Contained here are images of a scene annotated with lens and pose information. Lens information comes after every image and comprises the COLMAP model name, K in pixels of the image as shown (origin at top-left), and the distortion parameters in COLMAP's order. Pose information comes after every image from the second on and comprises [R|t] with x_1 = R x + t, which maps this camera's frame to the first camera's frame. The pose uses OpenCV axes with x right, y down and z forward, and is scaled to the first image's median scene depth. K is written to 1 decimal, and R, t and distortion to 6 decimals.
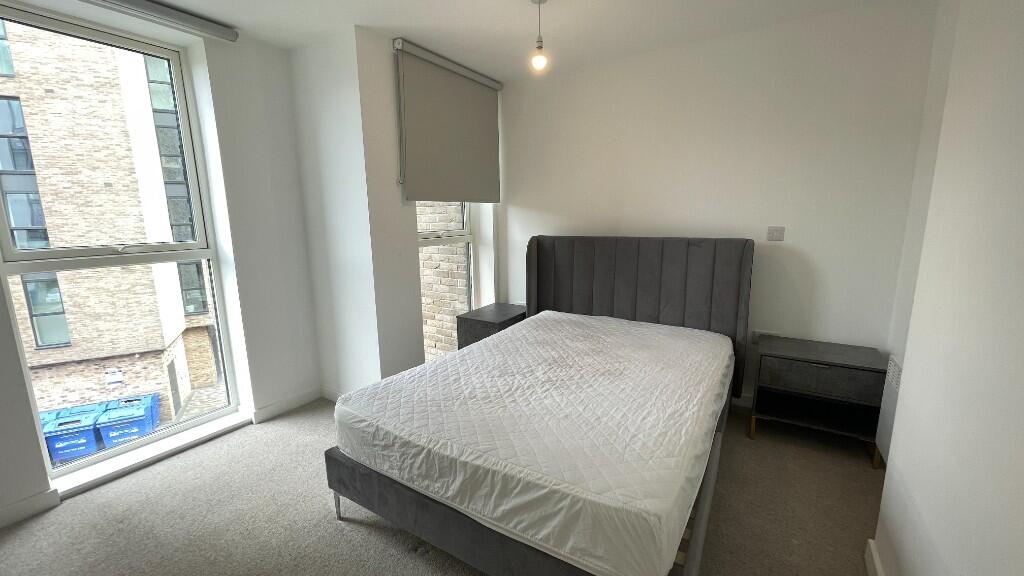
lens RADIAL K [[410.9, 0, 509.9], [0, 410.9, 286.0], [0, 0, 1]] dist [-0.000161, 0.000019]
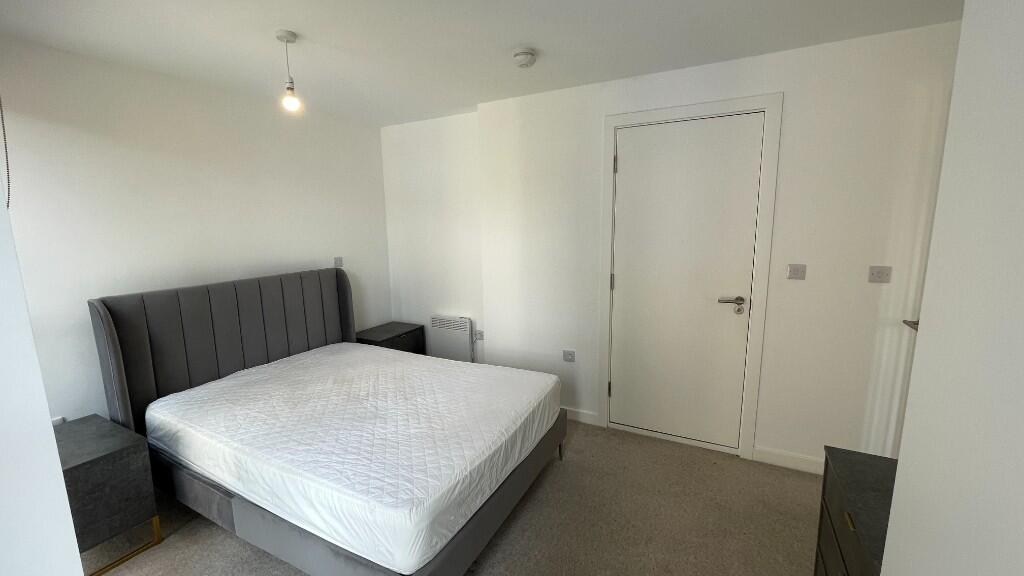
lens RADIAL K [[410.9, 0, 509.9], [0, 410.9, 286.0], [0, 0, 1]] dist [-0.000161, 0.000019]
pose [[-0.074492, -0.140452, 0.987281, -0.803222], [0.187117, 0.970478, 0.152180, -0.157654], [-0.979509, 0.196073, -0.046012, 0.532344]]
